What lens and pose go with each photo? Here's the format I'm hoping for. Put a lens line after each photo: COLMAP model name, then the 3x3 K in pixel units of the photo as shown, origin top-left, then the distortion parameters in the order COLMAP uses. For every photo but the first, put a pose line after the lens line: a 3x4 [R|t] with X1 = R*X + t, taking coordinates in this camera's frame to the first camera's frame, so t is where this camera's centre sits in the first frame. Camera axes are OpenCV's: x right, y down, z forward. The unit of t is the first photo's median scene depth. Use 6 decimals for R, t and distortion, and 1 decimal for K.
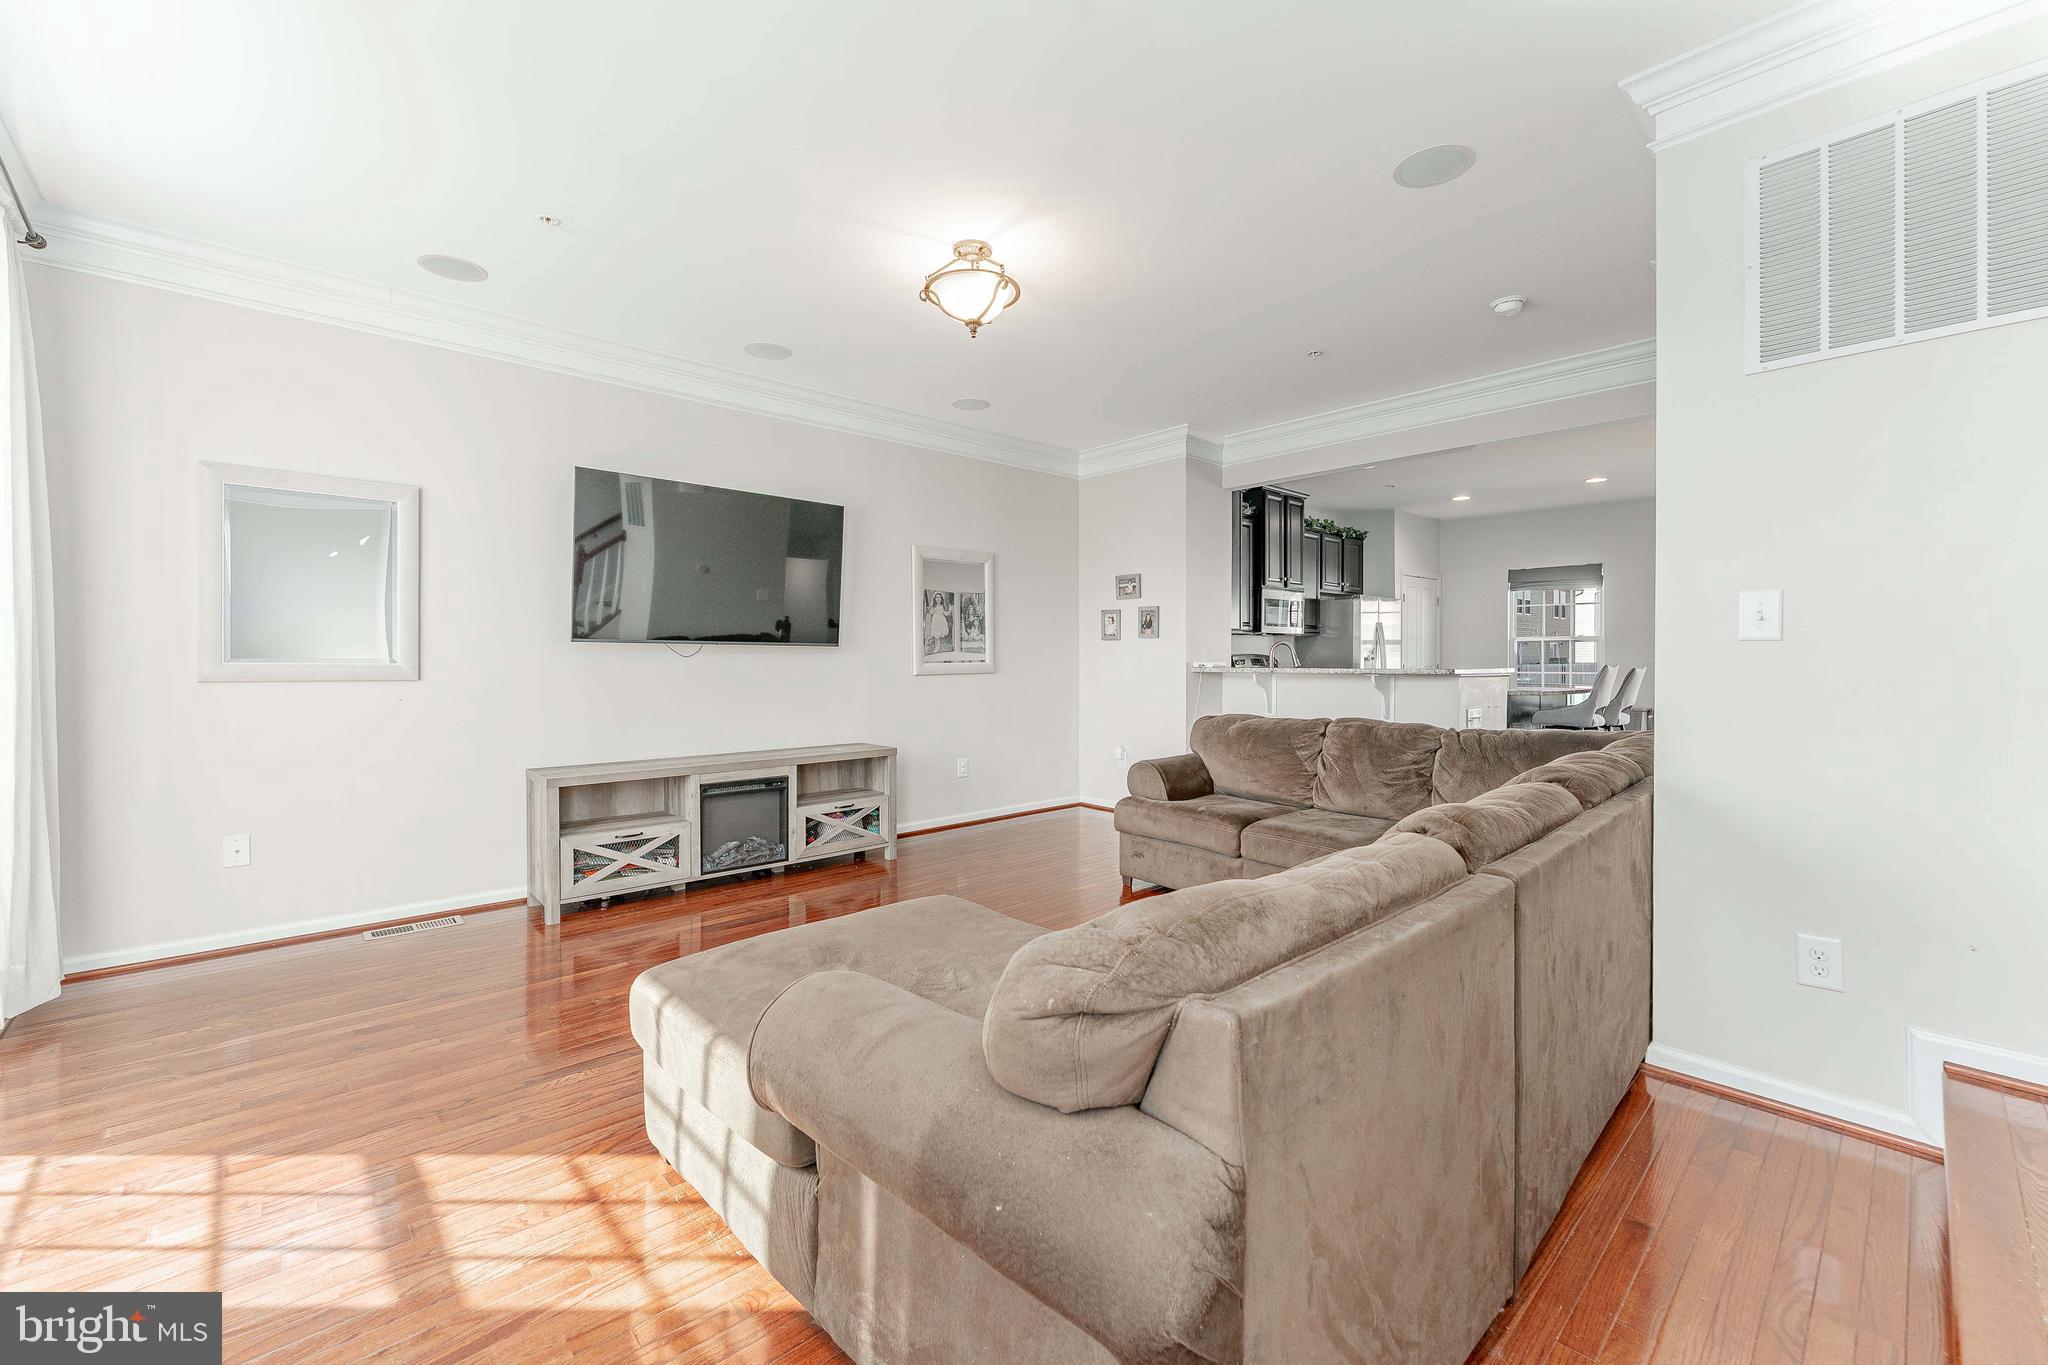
lens RADIAL K [[828.9, 0, 1035.1], [0, 828.9, 651.8], [0, 0, 1]] dist [-0.002969, 0.000020]
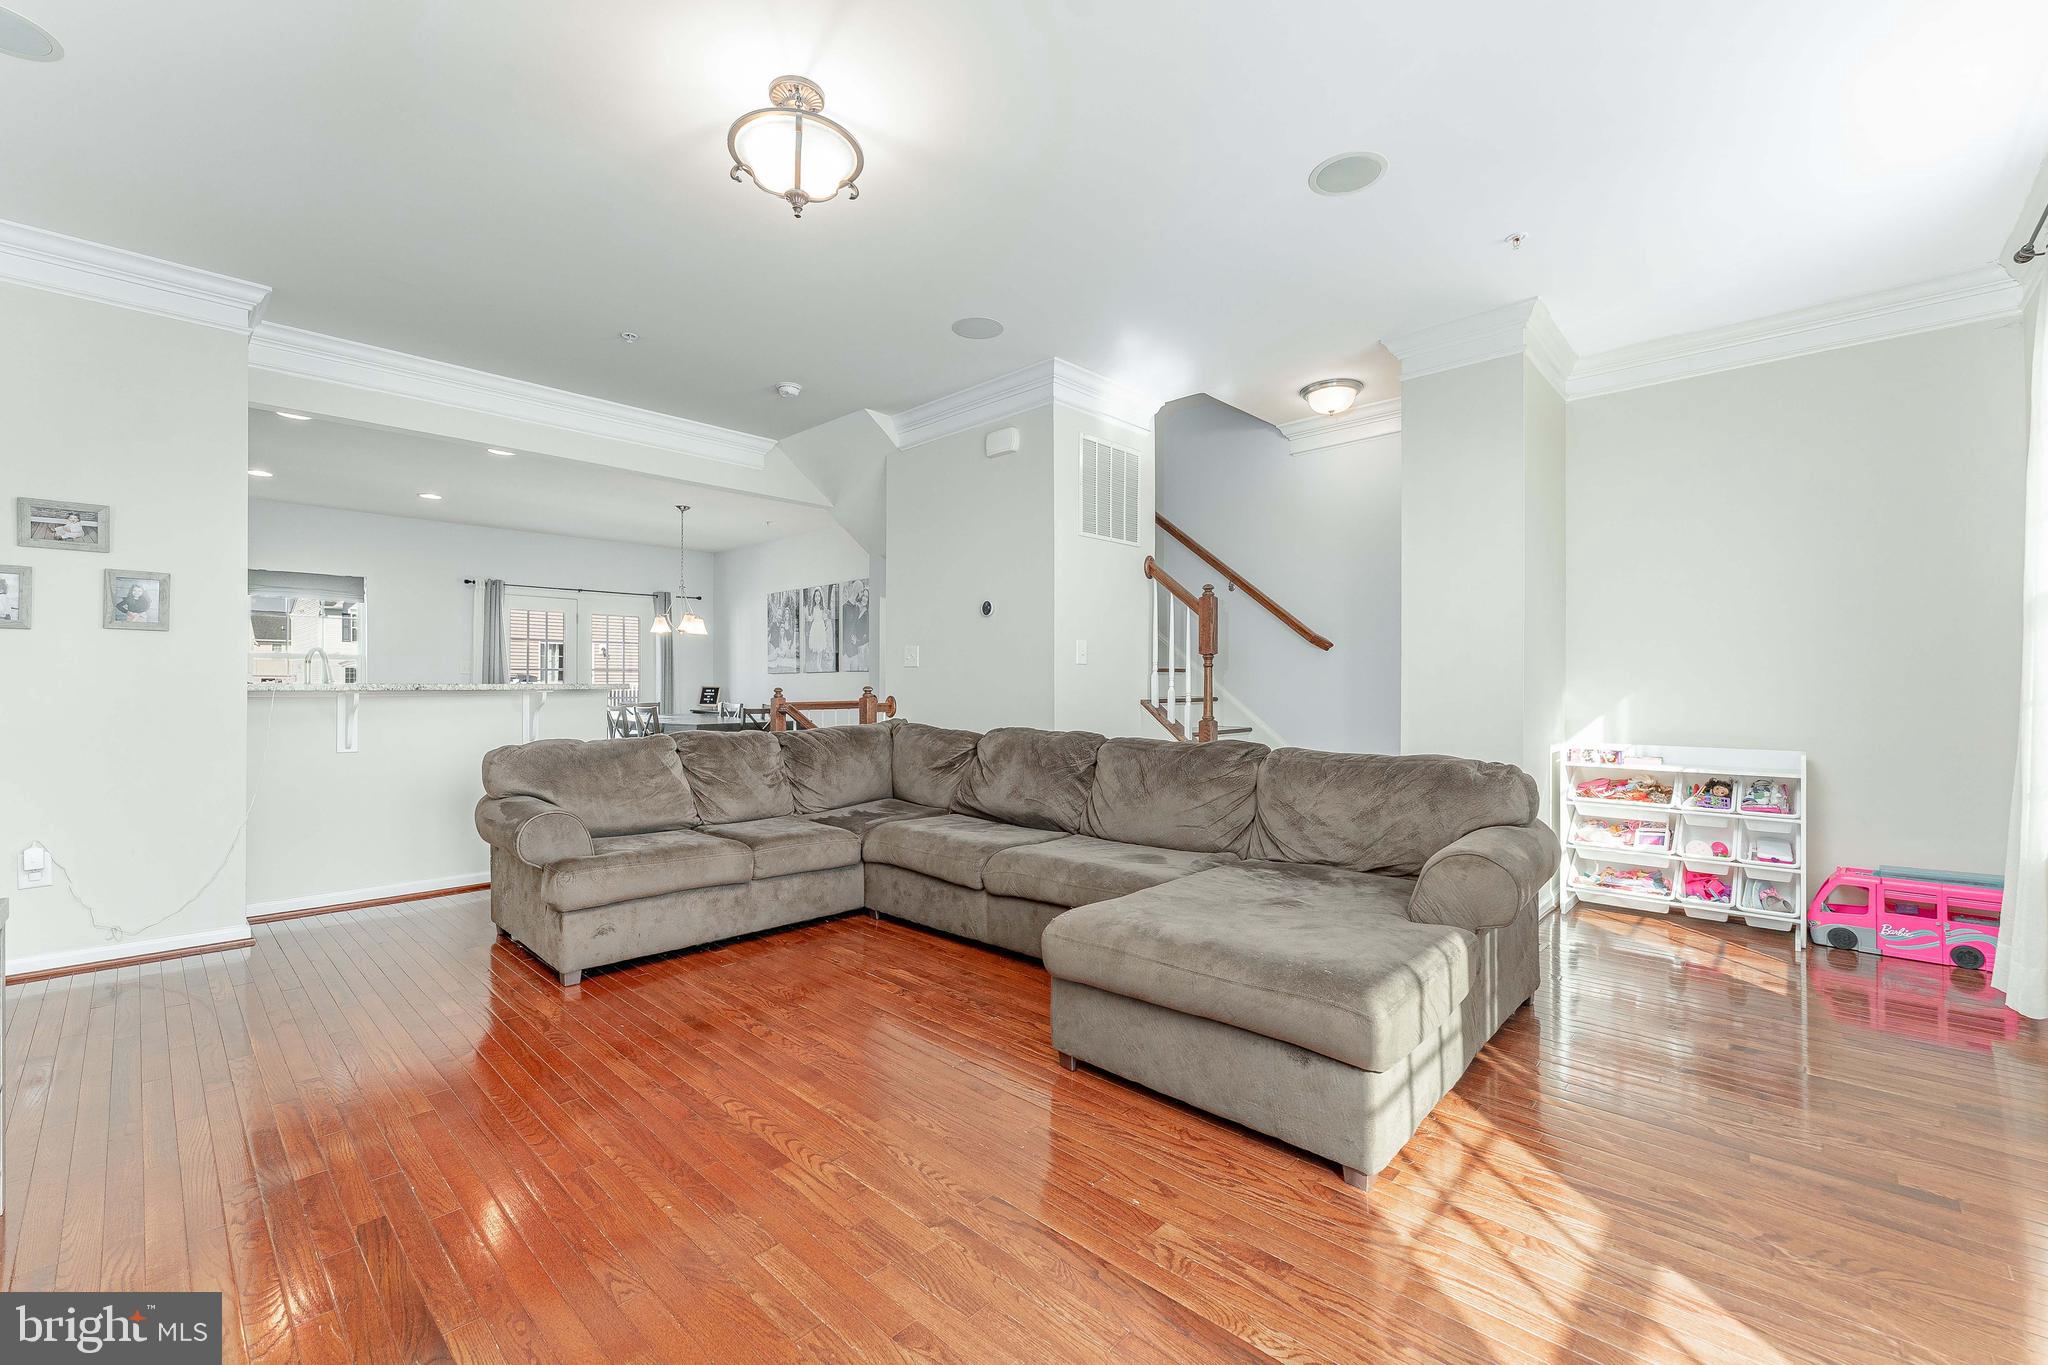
lens RADIAL K [[828.9, 0, 1013.0], [0, 828.9, 678.8], [0, 0, 1]] dist [-0.002969, 0.000020]
pose [[-0.048862, 0.007739, 0.998776, -0.589316], [-0.008585, 0.999930, -0.008167, 0.020421], [-0.998769, -0.008974, -0.048792, 0.620234]]
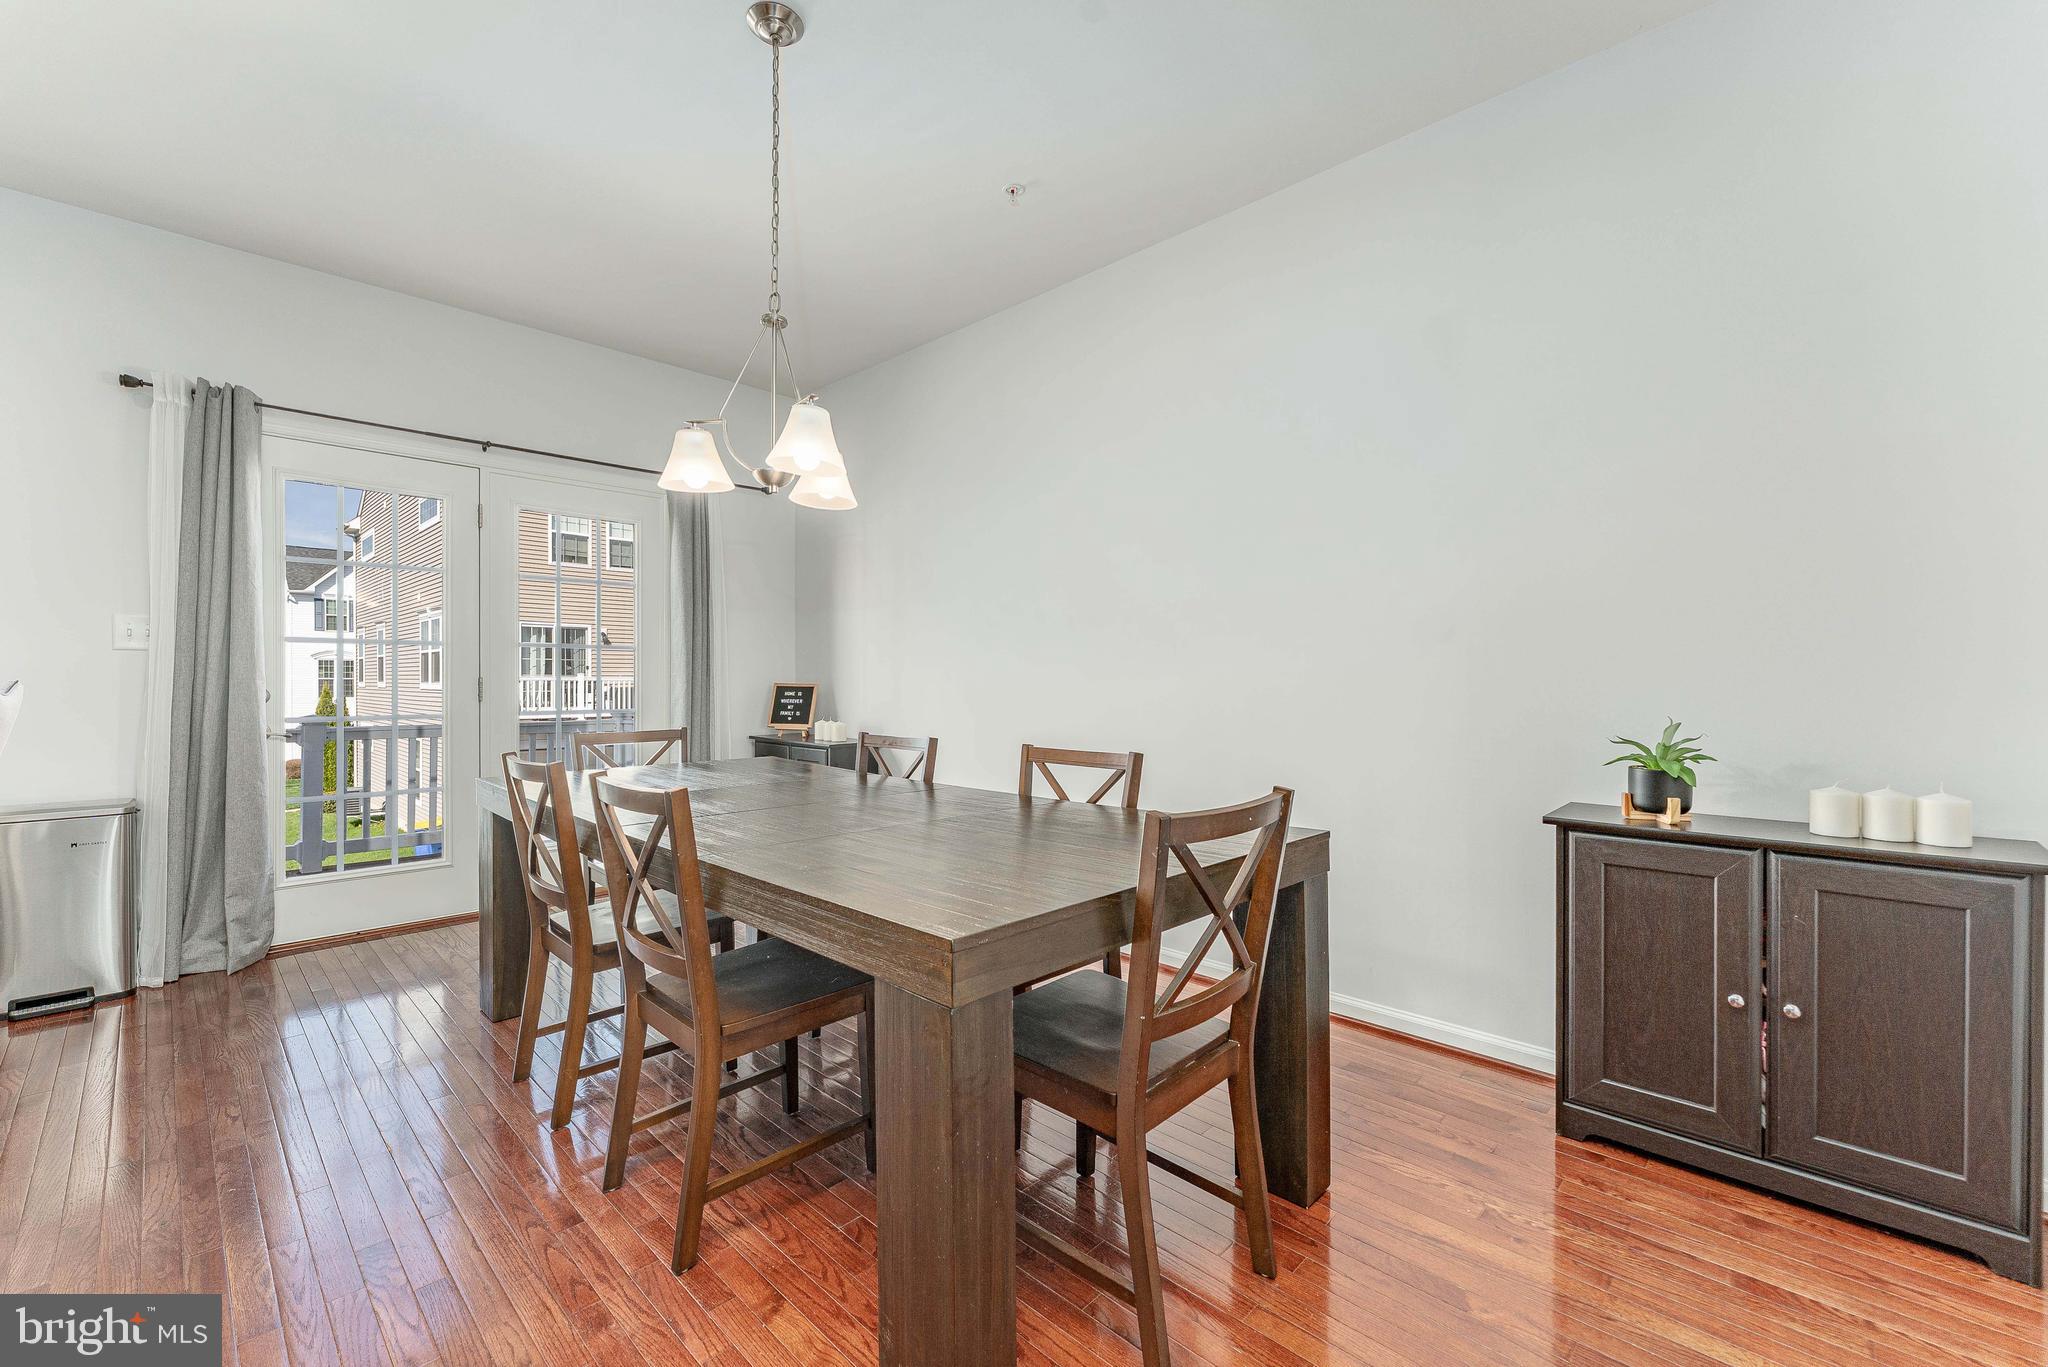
lens RADIAL K [[828.9, 0, 1016.2], [0, 828.9, 683.1], [0, 0, 1]] dist [-0.002969, 0.000020]
pose [[-0.041609, -0.003420, 0.999128, 0.775102], [-0.009594, 0.999949, 0.003023, 0.022947], [-0.999088, -0.009460, -0.041639, 1.140634]]
